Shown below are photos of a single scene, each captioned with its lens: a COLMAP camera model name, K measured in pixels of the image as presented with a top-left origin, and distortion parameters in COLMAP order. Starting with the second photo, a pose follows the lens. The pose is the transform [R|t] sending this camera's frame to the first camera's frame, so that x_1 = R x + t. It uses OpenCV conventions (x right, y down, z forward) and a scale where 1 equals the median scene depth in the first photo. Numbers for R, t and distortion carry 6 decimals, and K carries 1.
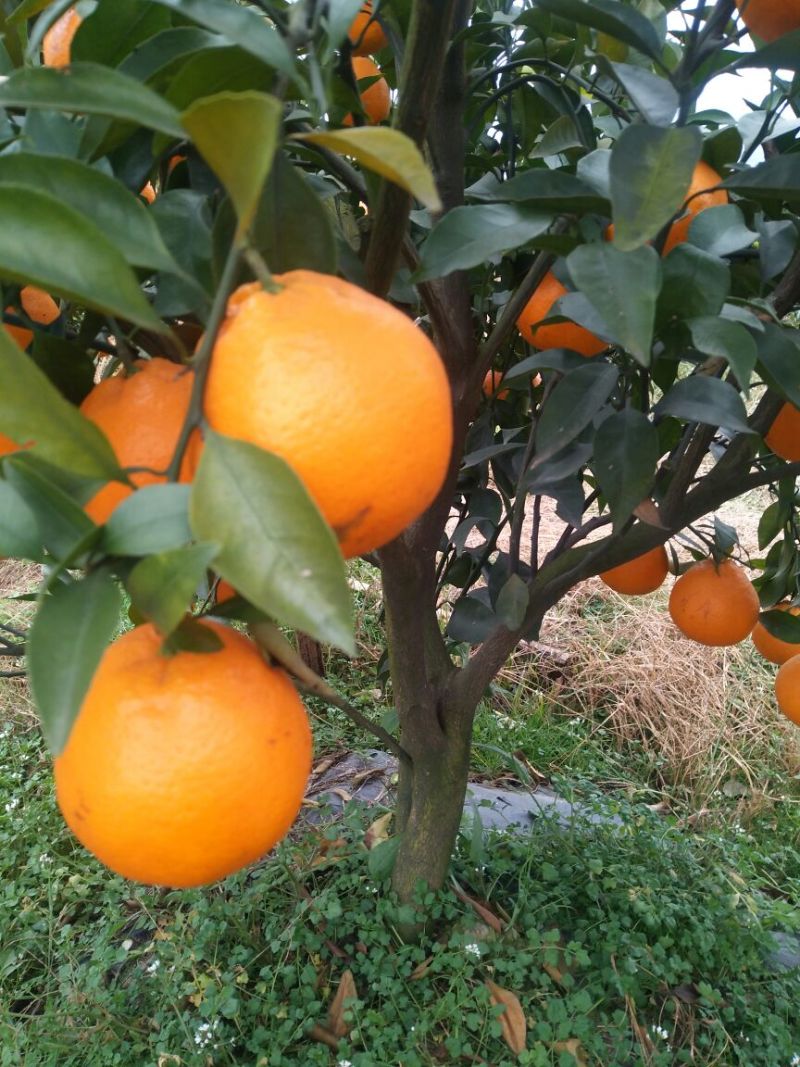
lens RADIAL K [[821.3, 0, 400.0], [0, 821.3, 533.5], [0, 0, 1]] dist [0.086839, -0.154643]
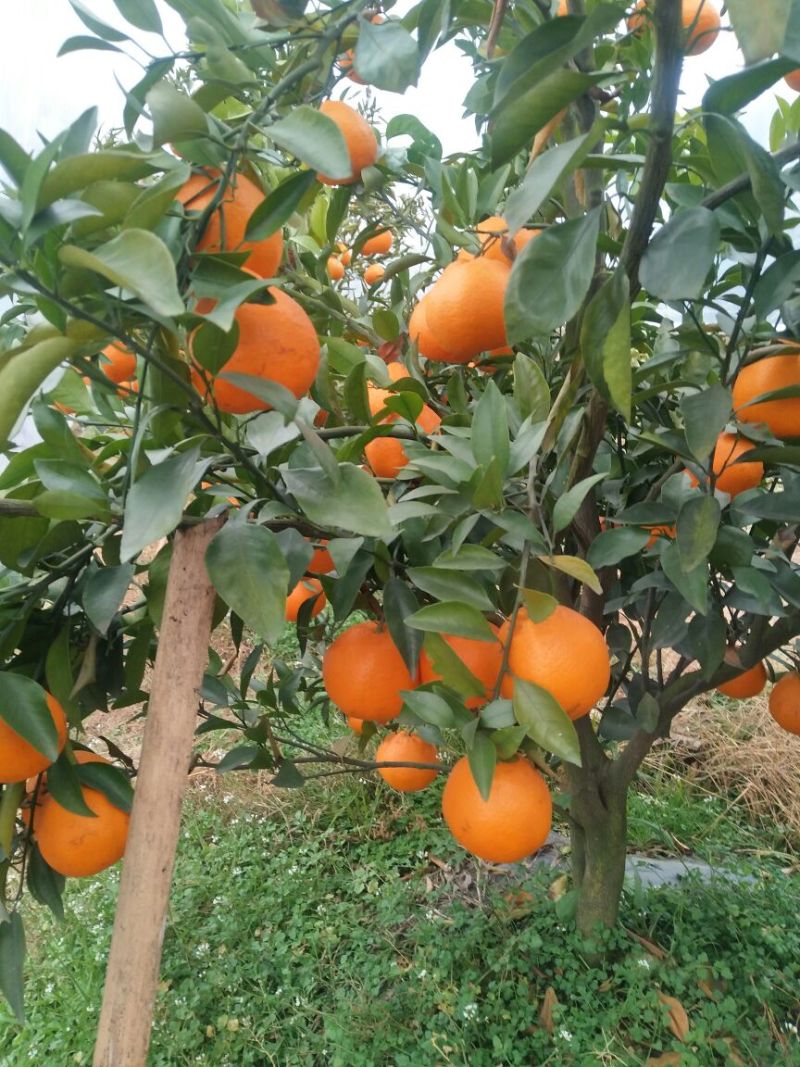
lens RADIAL K [[735.2, 0, 399.7], [0, 735.2, 554.5], [0, 0, 1]] dist [0.056006, -0.083398]
pose [[0.982764, -0.082318, -0.165526, -0.041922], [0.063967, 0.991499, -0.113300, -0.057542], [0.173445, 0.100759, 0.979676, -0.294841]]
